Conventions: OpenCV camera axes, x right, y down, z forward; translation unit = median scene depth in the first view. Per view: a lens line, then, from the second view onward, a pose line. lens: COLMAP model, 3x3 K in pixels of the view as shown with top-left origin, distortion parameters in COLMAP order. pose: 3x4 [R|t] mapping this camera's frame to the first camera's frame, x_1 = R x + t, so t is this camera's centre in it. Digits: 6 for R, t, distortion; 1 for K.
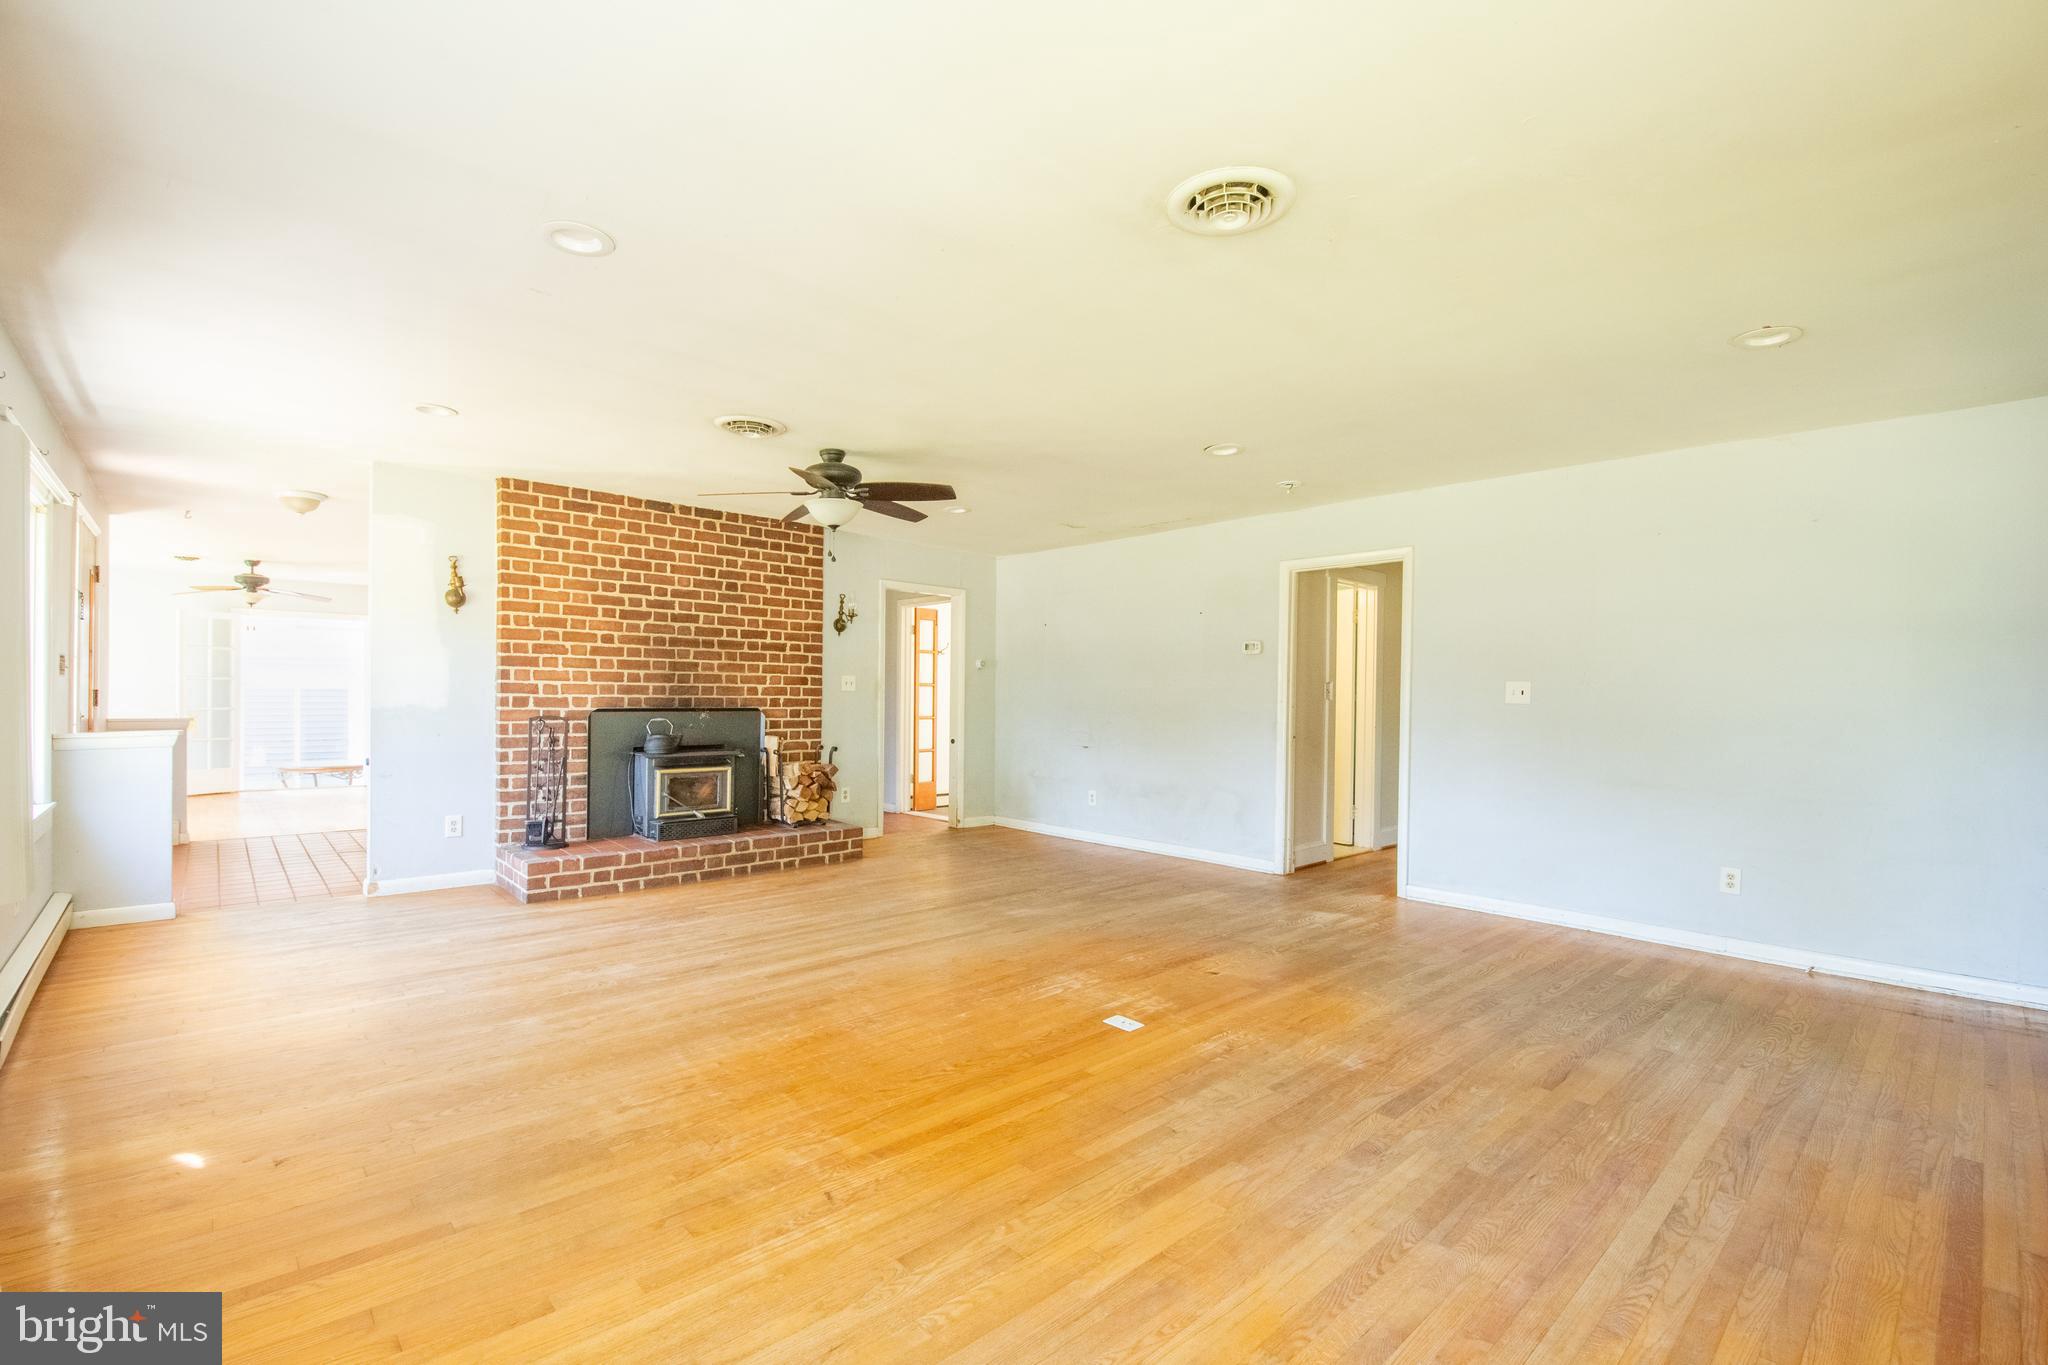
lens RADIAL K [[898.5, 0, 1023.1], [0, 898.5, 690.7], [0, 0, 1]] dist [0.000172, 0.000013]
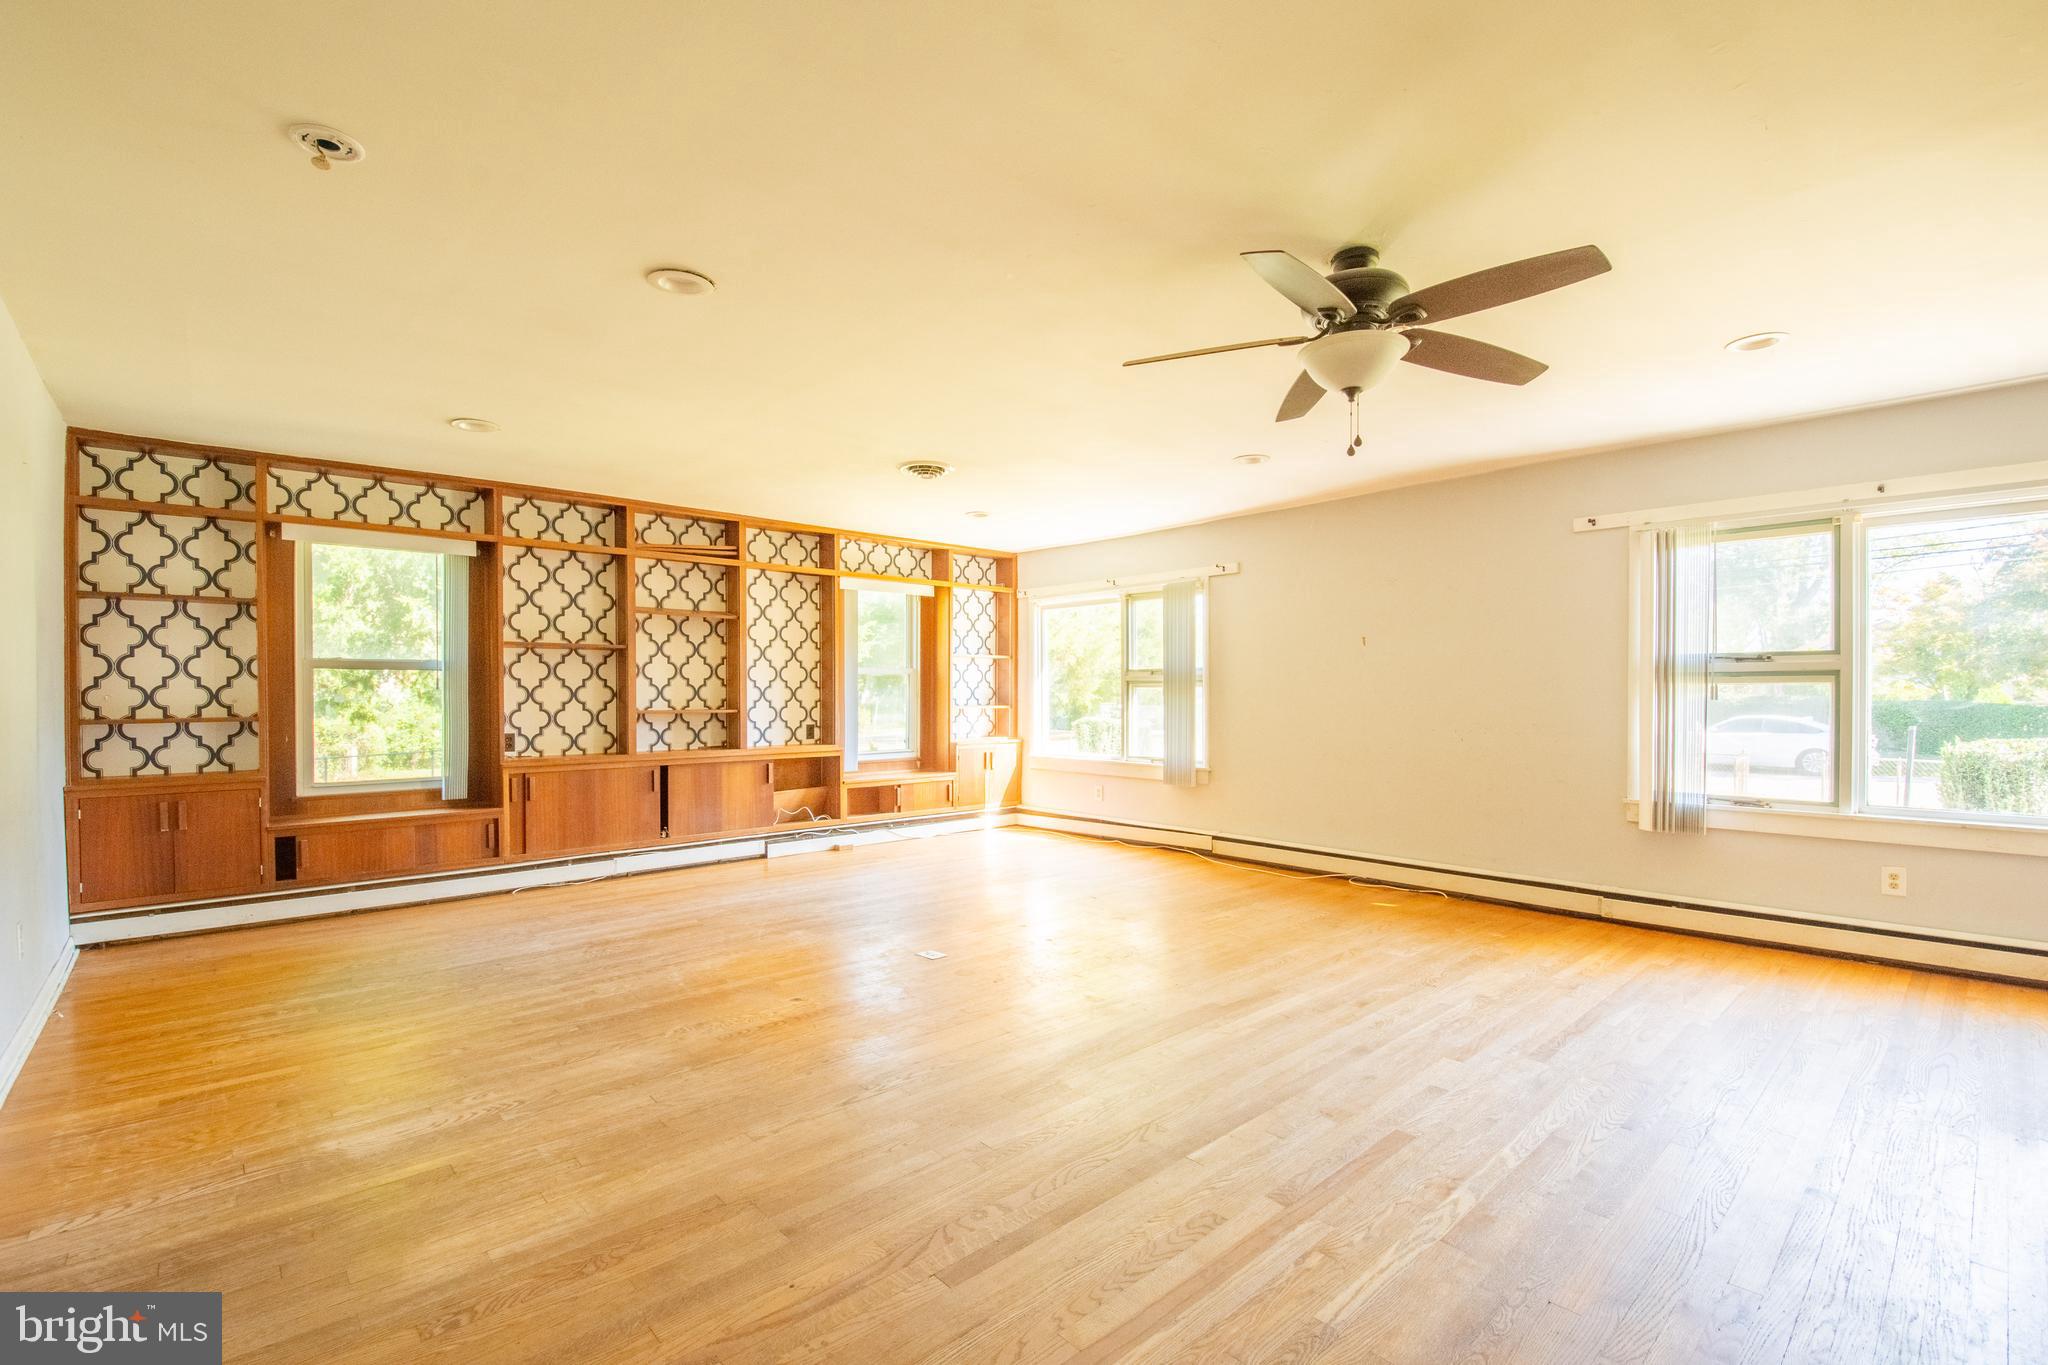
lens RADIAL K [[898.5, 0, 1025.5], [0, 898.5, 691.8], [0, 0, 1]] dist [0.000172, 0.000013]
pose [[-0.999875, -0.010898, 0.011498, -0.023487], [-0.010908, 0.999940, -0.000817, 0.004097], [-0.011488, -0.000942, -0.999934, 1.887061]]
